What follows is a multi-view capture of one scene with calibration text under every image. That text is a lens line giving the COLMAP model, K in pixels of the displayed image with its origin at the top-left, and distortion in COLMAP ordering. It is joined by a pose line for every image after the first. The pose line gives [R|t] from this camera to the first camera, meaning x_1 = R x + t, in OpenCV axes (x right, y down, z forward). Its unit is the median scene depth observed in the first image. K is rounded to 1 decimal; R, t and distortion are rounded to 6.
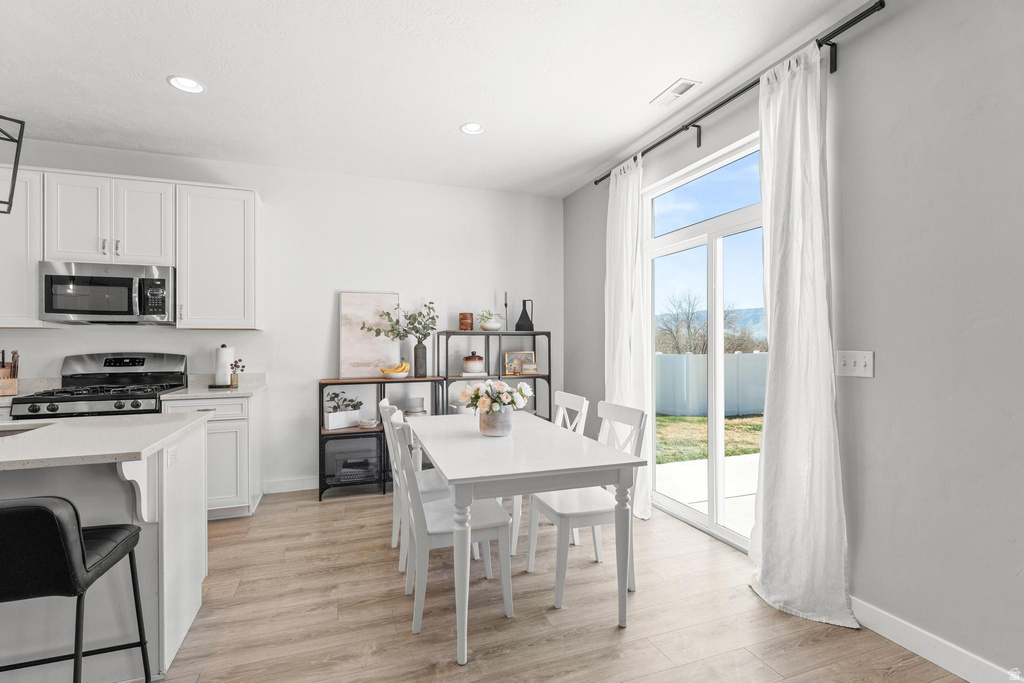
lens RADIAL K [[470.0, 0, 509.3], [0, 470.0, 340.5], [0, 0, 1]] dist [-0.002539, -0.000932]
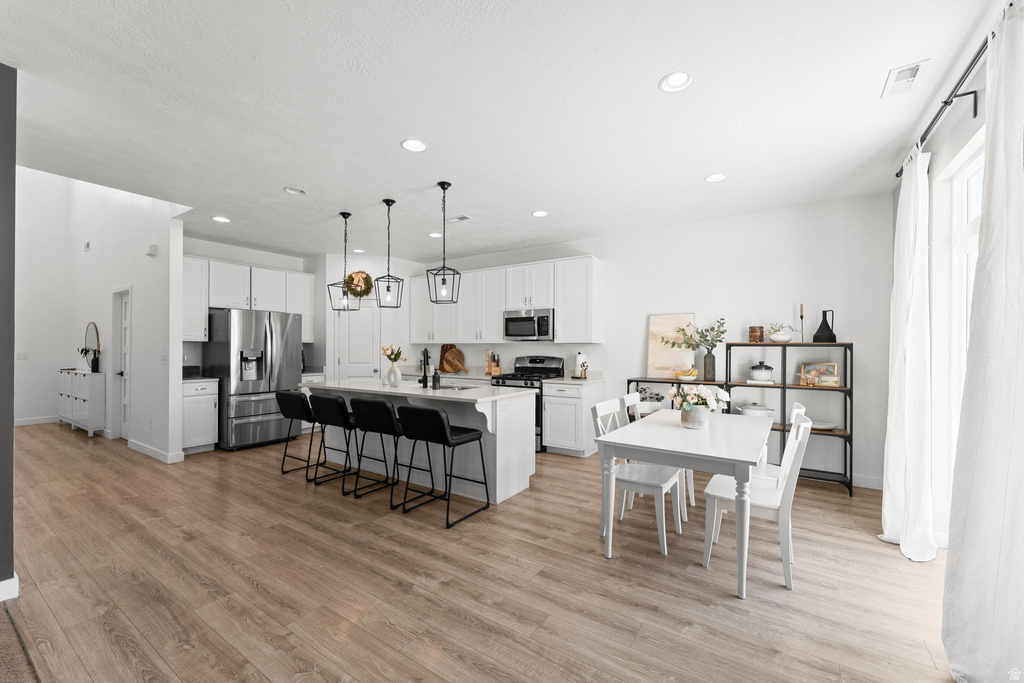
lens RADIAL K [[411.0, 0, 512.6], [0, 411.0, 345.3], [0, 0, 1]] dist [-0.001097, 0.000558]
pose [[0.597845, 0.001234, -0.801611, 0.437340], [0.000789, 0.999997, 0.002128, -0.020786], [0.801611, -0.001905, 0.597843, -0.051938]]
